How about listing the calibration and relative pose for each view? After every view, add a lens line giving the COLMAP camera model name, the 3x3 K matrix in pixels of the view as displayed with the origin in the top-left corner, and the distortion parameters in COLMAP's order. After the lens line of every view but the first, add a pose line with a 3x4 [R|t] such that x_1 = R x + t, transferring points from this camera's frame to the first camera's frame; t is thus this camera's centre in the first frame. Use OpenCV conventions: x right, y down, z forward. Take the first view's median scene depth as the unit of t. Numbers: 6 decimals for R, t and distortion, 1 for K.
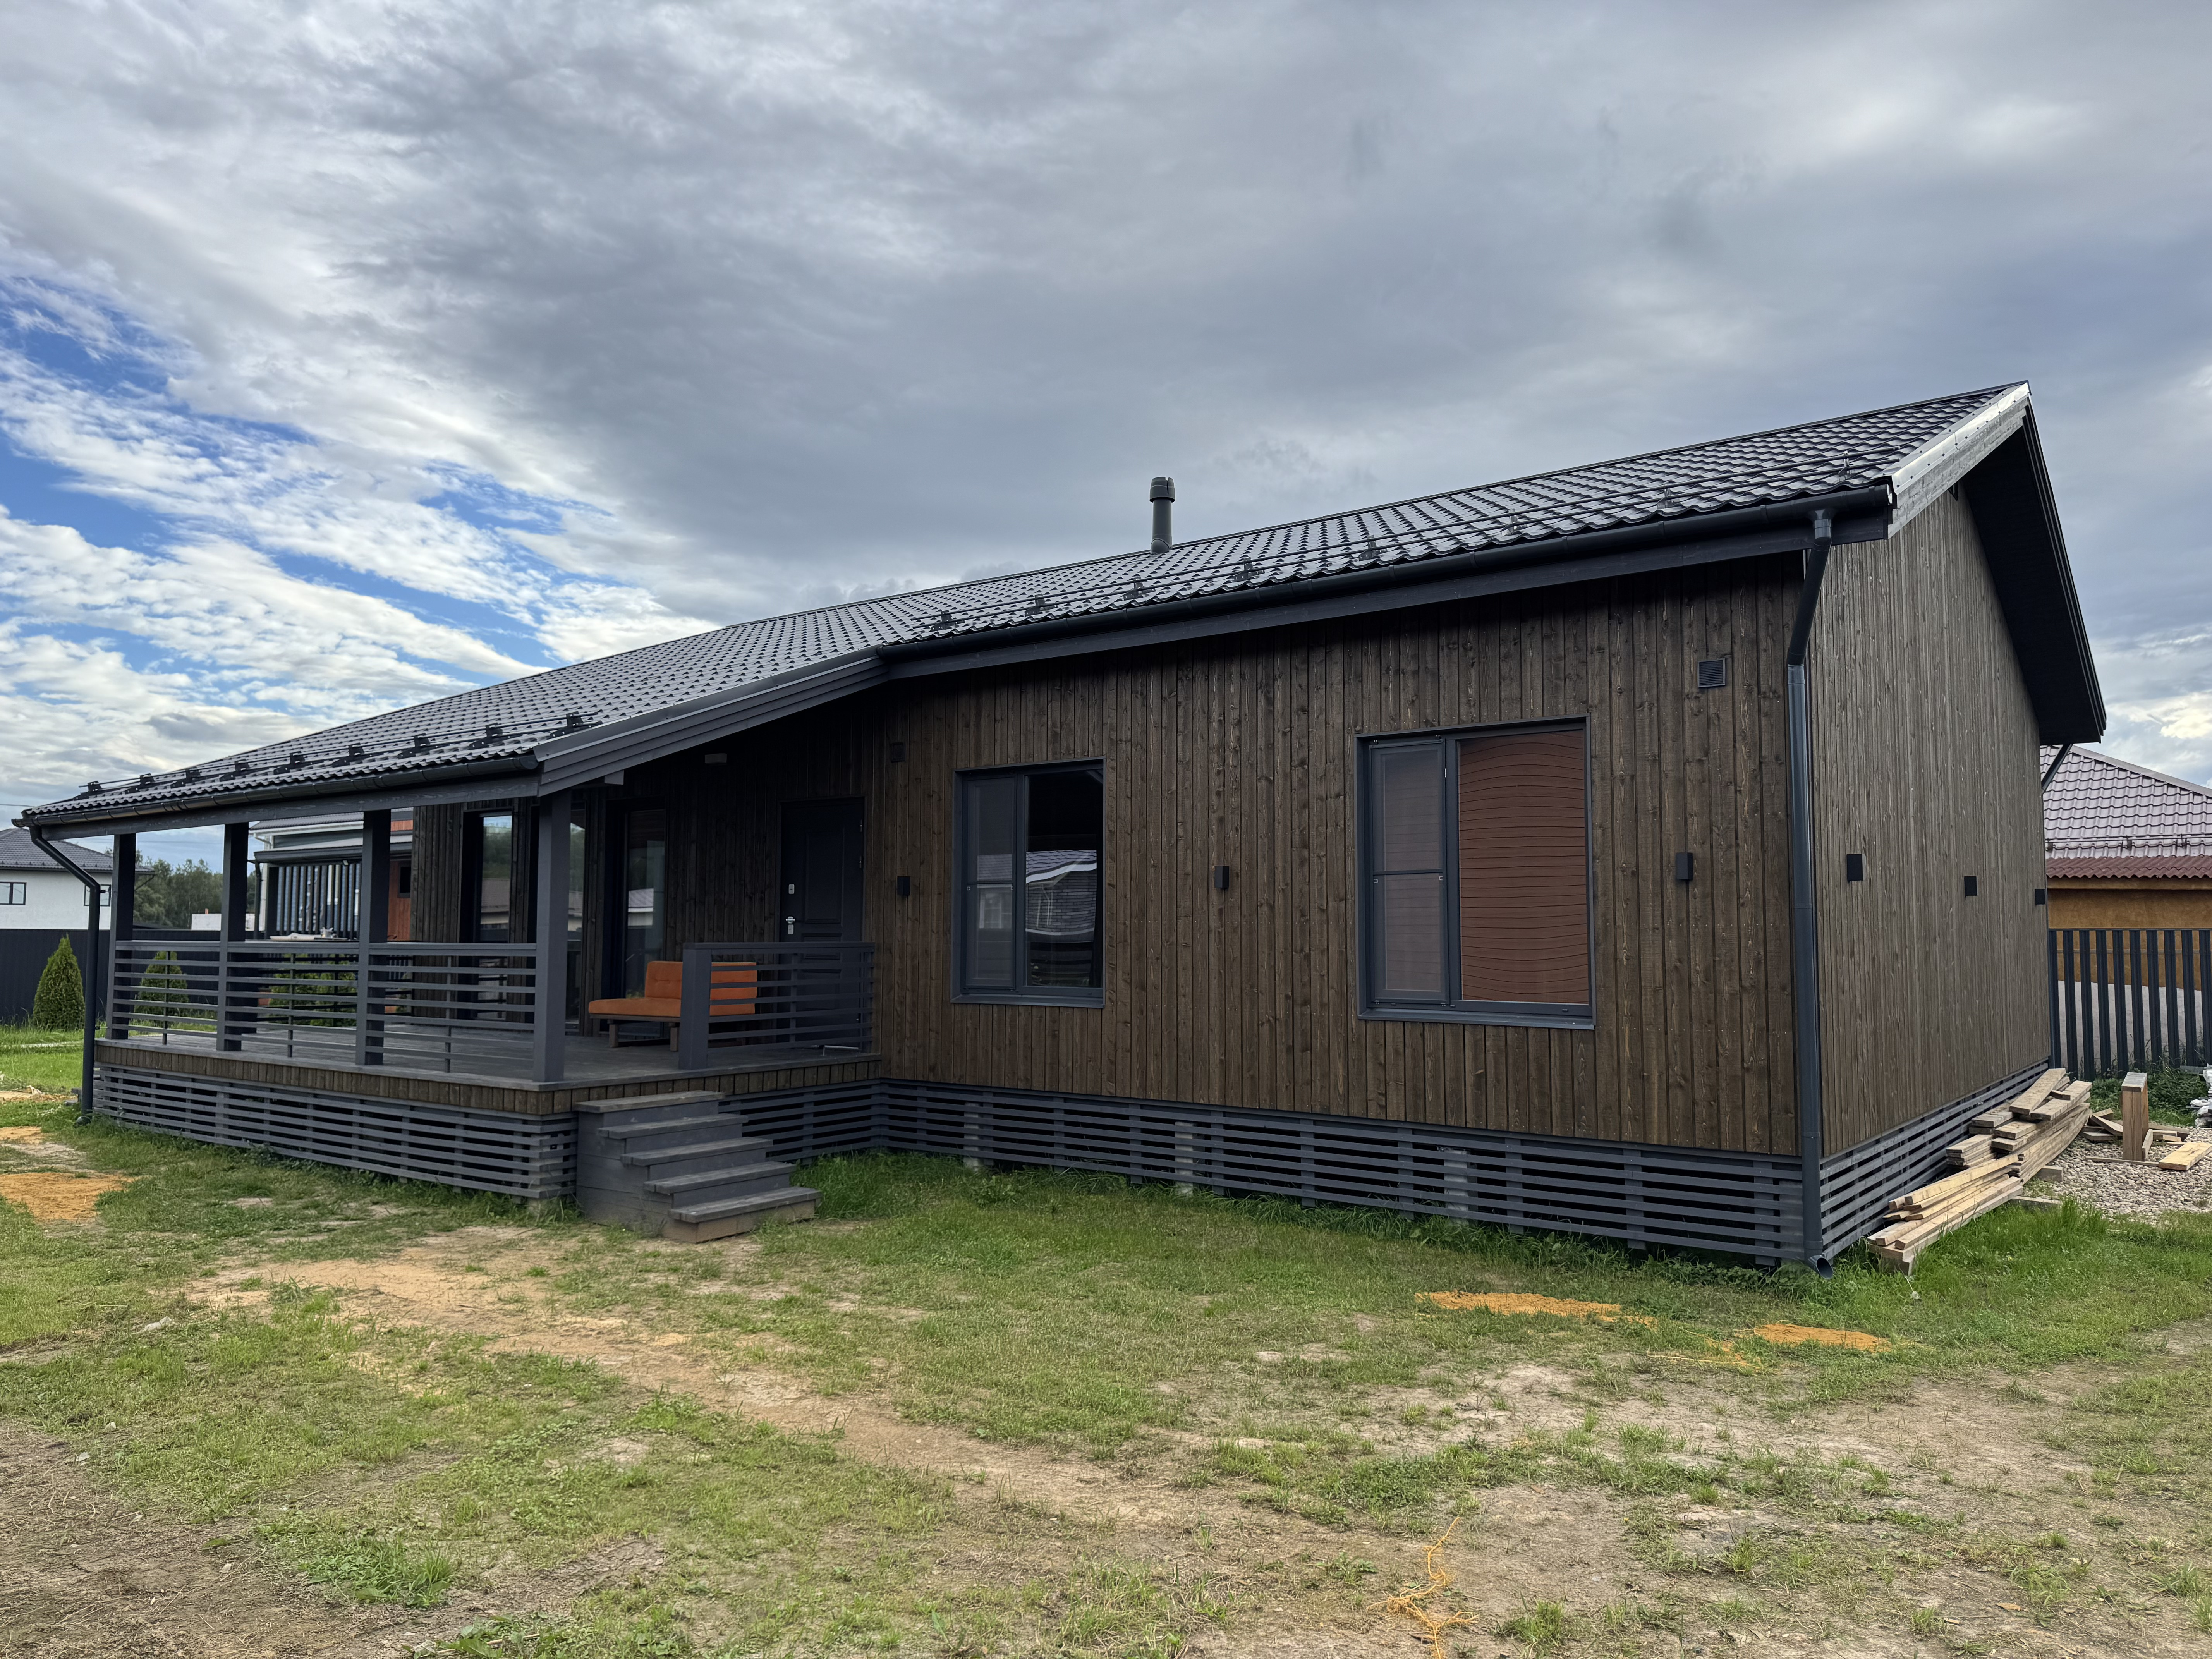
lens RADIAL K [[1544.3, 0, 1099.7], [0, 1544.3, 828.8], [0, 0, 1]] dist [0.099956, -0.002885]
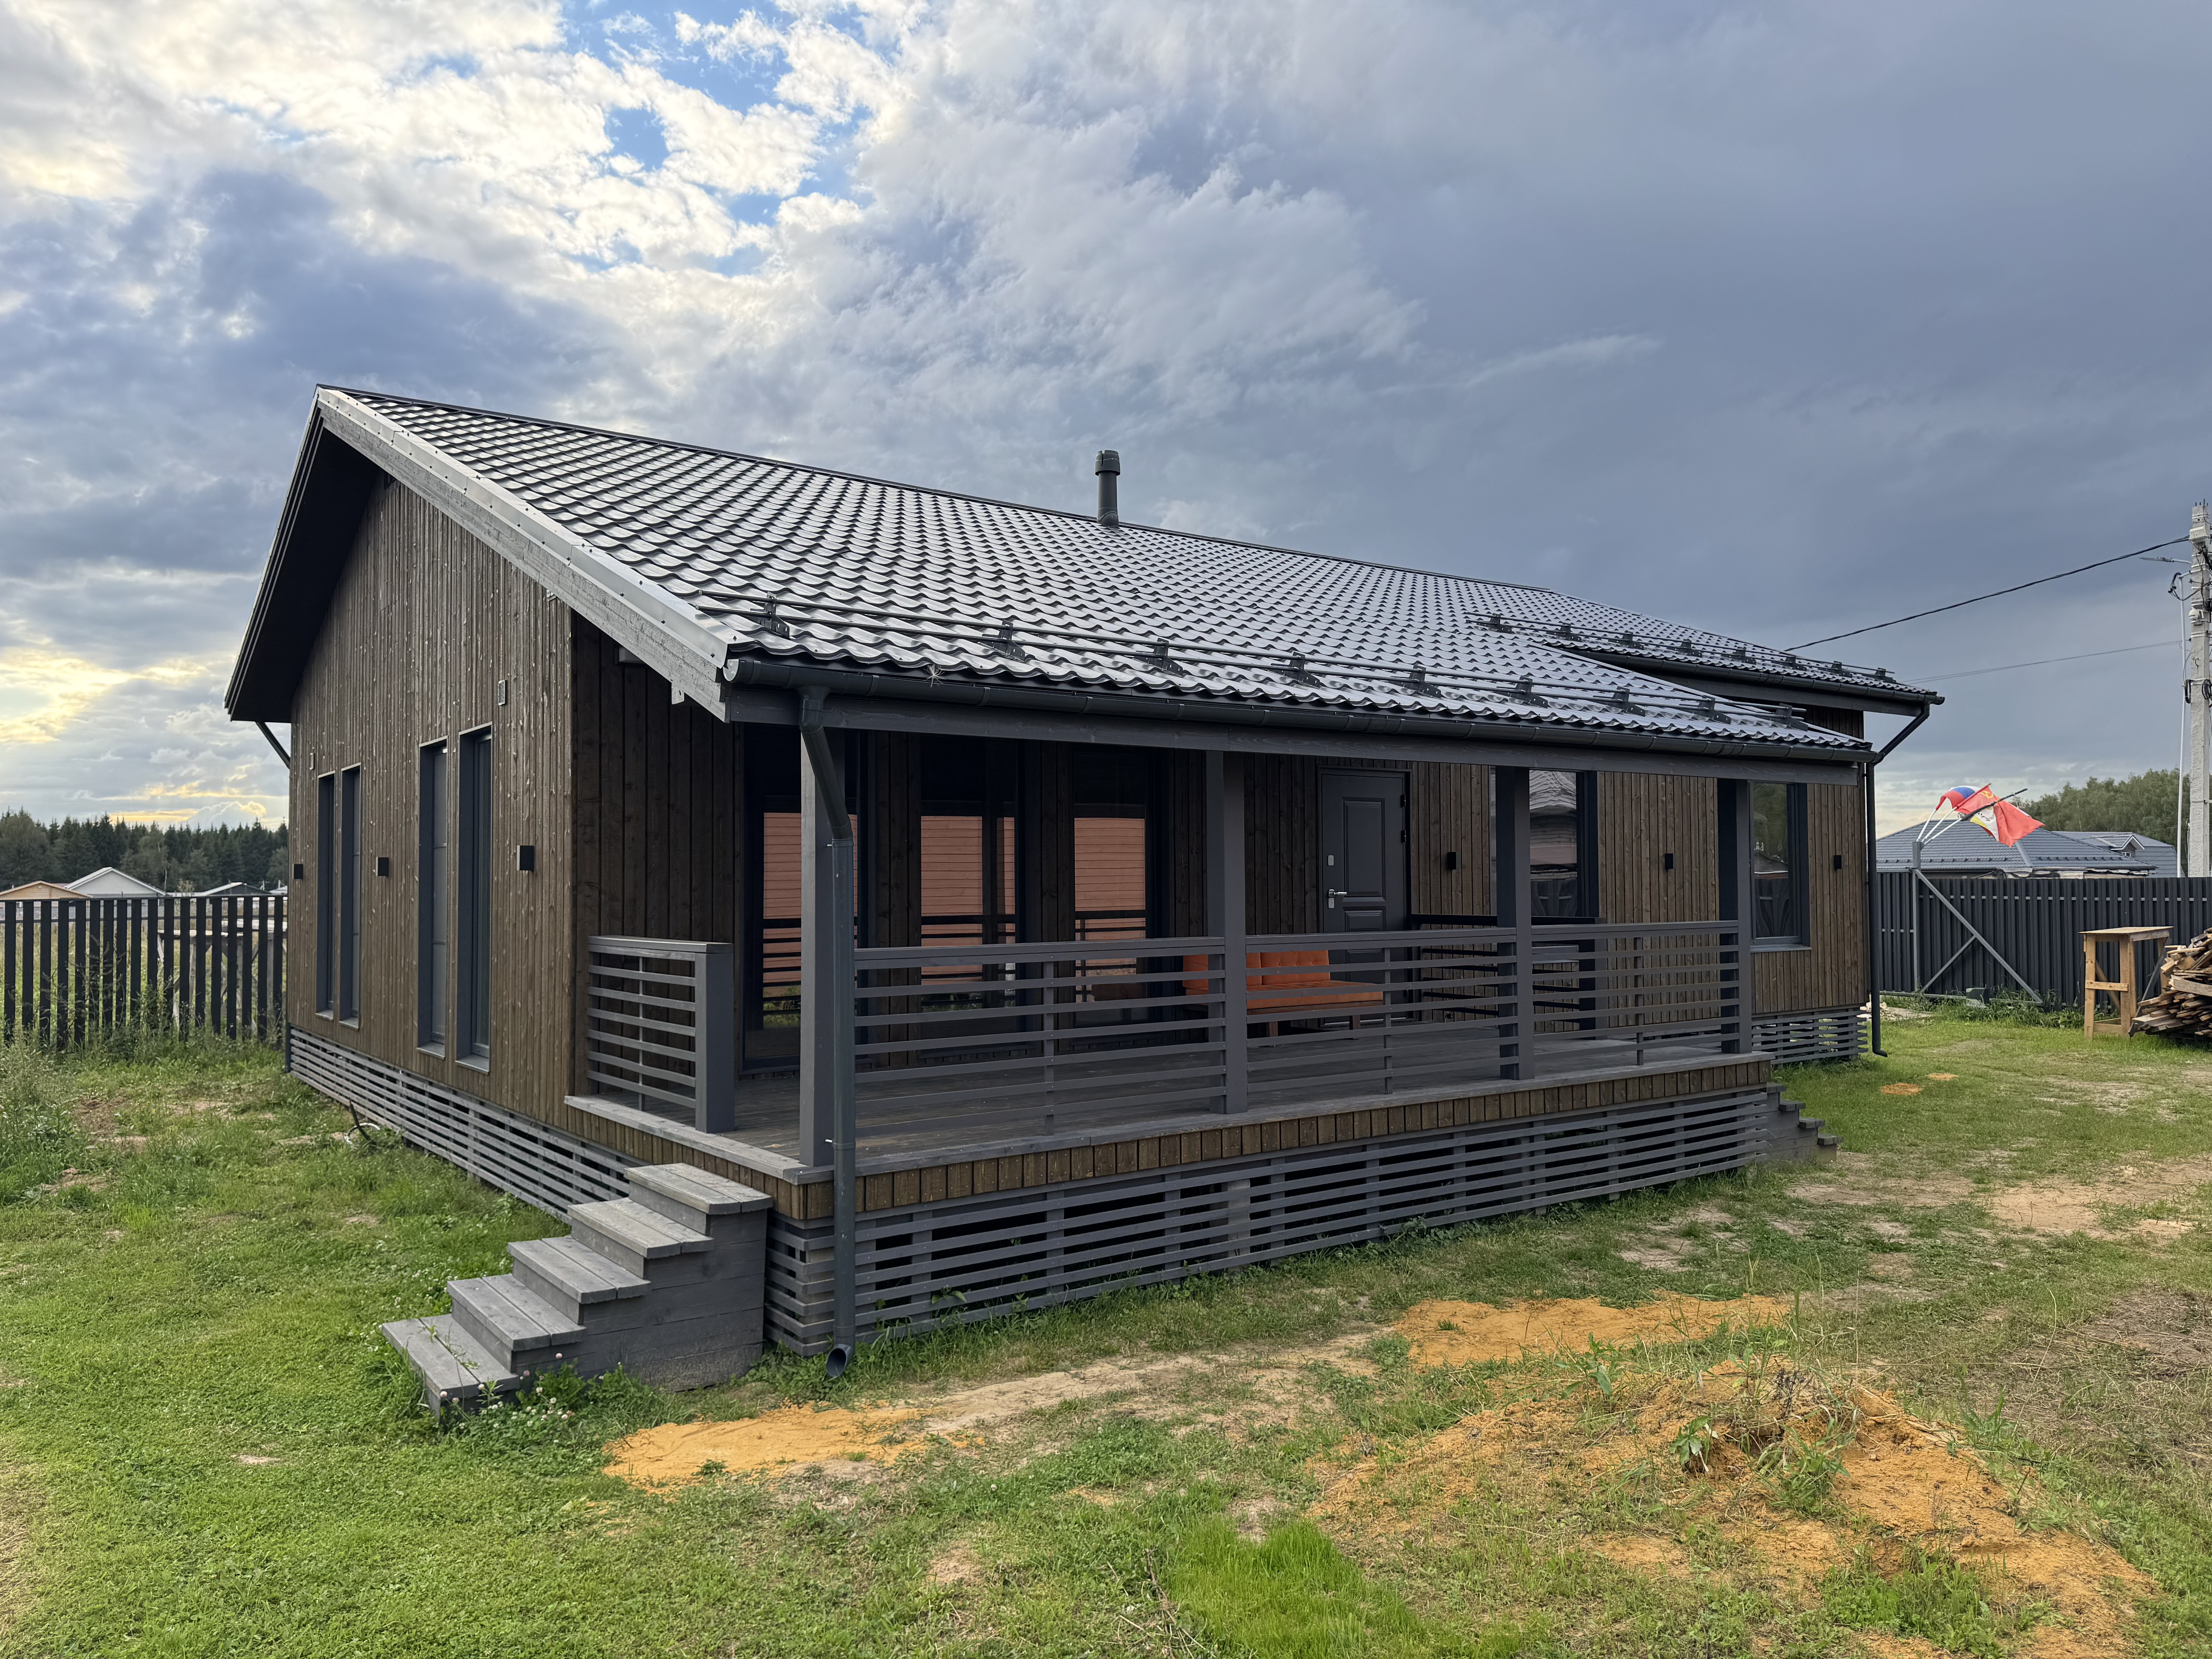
lens RADIAL K [[1544.3, 0, 1087.4], [0, 1544.3, 834.7], [0, 0, 1]] dist [0.099956, -0.002885]
pose [[0.267105, 0.026179, 0.963312, -0.911241], [-0.047769, 0.998762, -0.013897, 0.034448], [-0.962483, -0.042305, 0.268025, 0.731300]]
